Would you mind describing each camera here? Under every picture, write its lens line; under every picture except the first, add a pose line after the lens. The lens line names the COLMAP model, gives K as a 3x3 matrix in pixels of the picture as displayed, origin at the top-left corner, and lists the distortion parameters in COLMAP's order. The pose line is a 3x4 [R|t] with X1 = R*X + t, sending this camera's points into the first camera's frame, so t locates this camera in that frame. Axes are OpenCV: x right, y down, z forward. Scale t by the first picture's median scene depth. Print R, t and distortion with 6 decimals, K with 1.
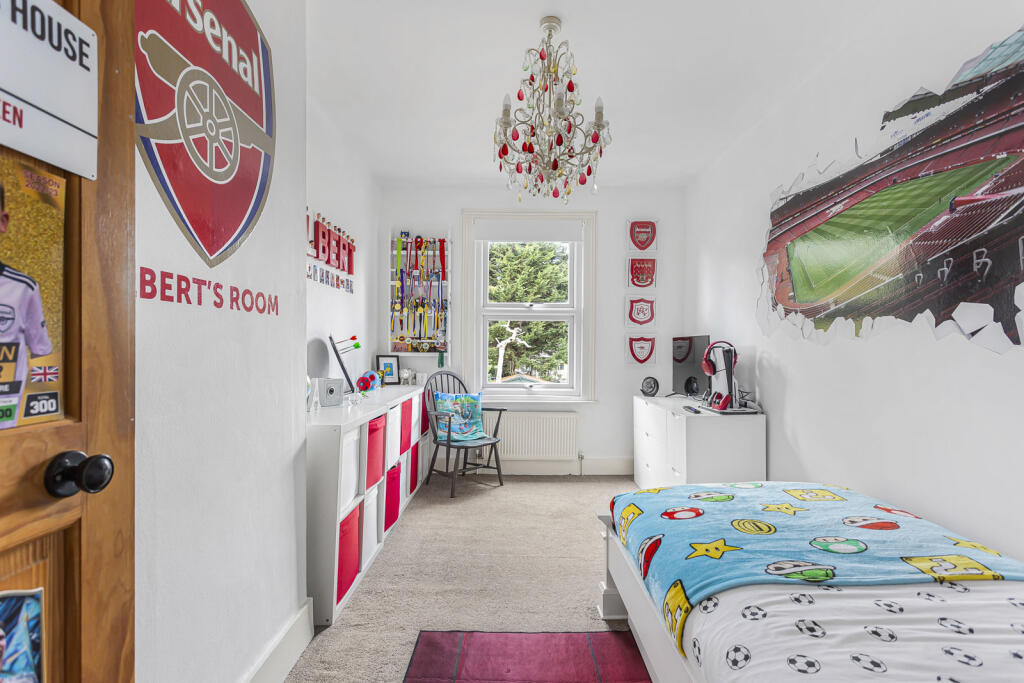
lens RADIAL K [[483.0, 0, 514.3], [0, 483.0, 345.7], [0, 0, 1]] dist [-0.005816, 0.000871]
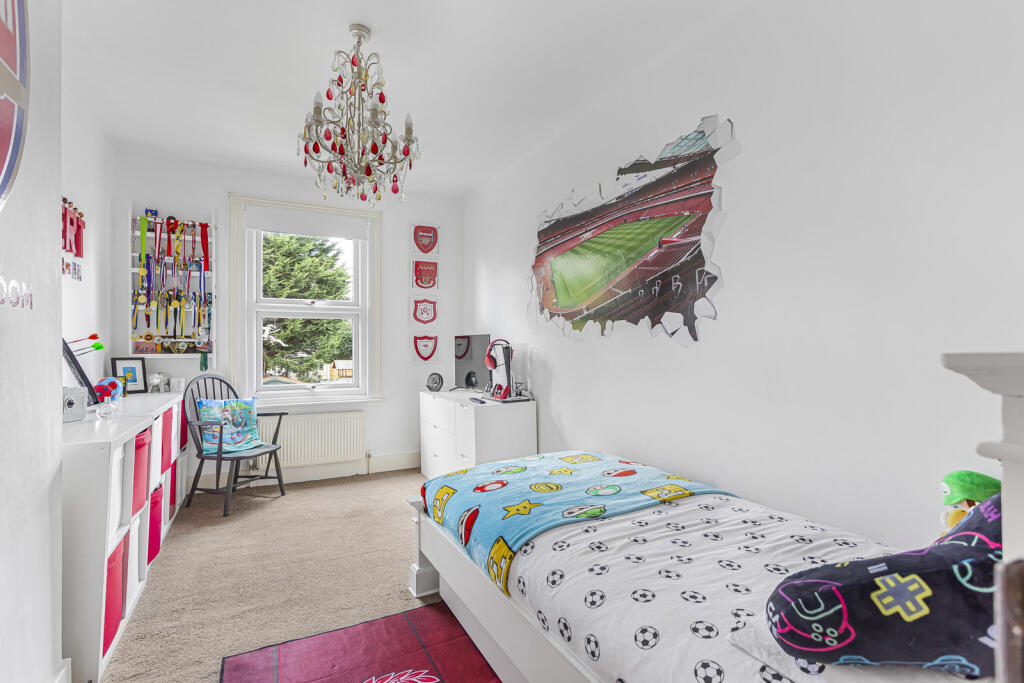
lens RADIAL K [[484.8, 0, 512.0], [0, 484.8, 341.5], [0, 0, 1]] dist [-0.017348, 0.020305]
pose [[0.891381, -0.005738, 0.453218, -0.105017], [0.007750, 0.999967, -0.002582, -0.001484], [-0.453188, 0.005814, 0.891396, -0.059879]]
